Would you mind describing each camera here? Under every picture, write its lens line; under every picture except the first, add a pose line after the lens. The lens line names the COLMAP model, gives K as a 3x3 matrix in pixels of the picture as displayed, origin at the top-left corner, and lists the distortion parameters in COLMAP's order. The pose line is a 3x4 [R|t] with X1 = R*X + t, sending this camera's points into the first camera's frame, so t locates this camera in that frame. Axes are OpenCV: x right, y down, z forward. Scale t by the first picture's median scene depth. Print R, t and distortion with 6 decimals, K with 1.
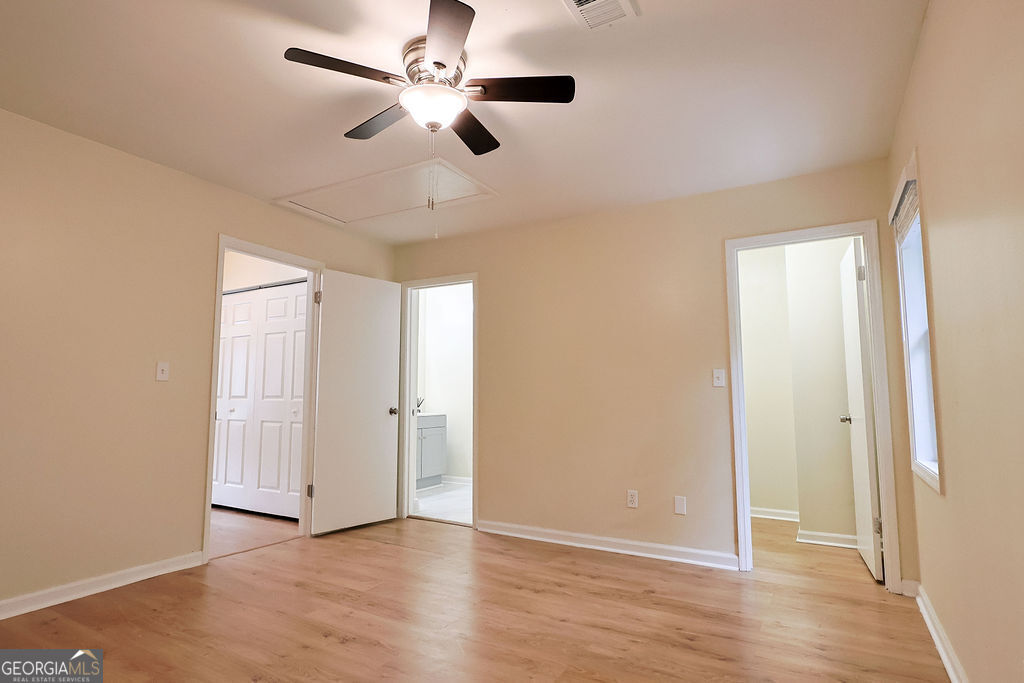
lens RADIAL K [[542.0, 0, 512.0], [0, 542.0, 341.5], [0, 0, 1]] dist [-0.000534, -0.000020]
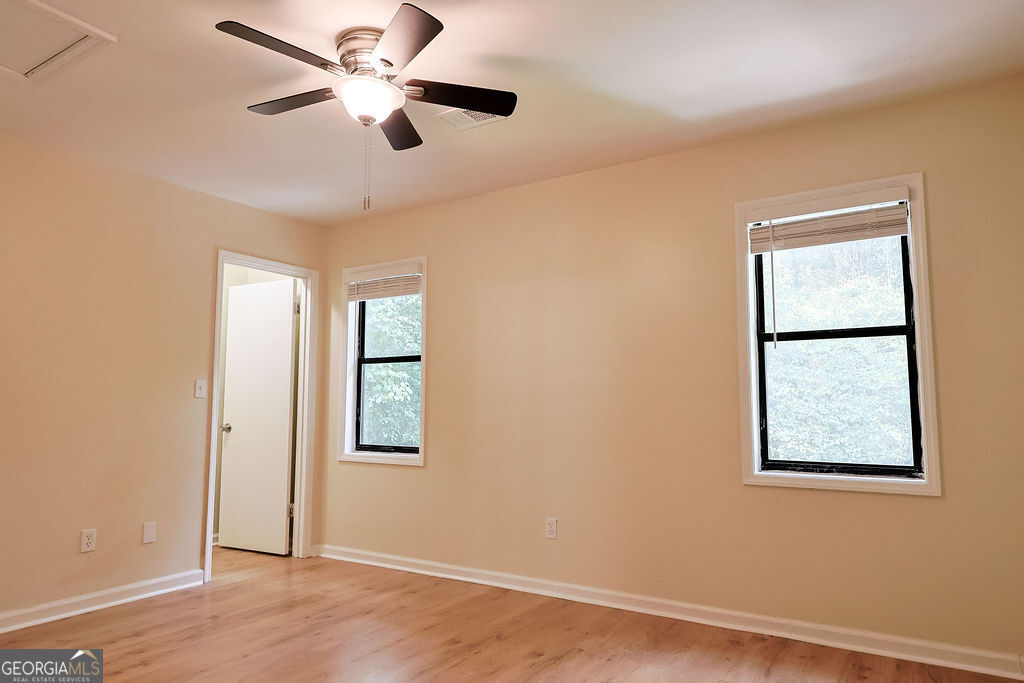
lens RADIAL K [[640.2, 0, 512.0], [0, 640.2, 341.5], [0, 0, 1]] dist [-0.000408, -0.000993]
pose [[0.038040, 0.101553, 0.994103, -0.809395], [-0.102505, 0.989971, -0.097209, 0.042220], [-0.994005, -0.098202, 0.048068, 0.447963]]
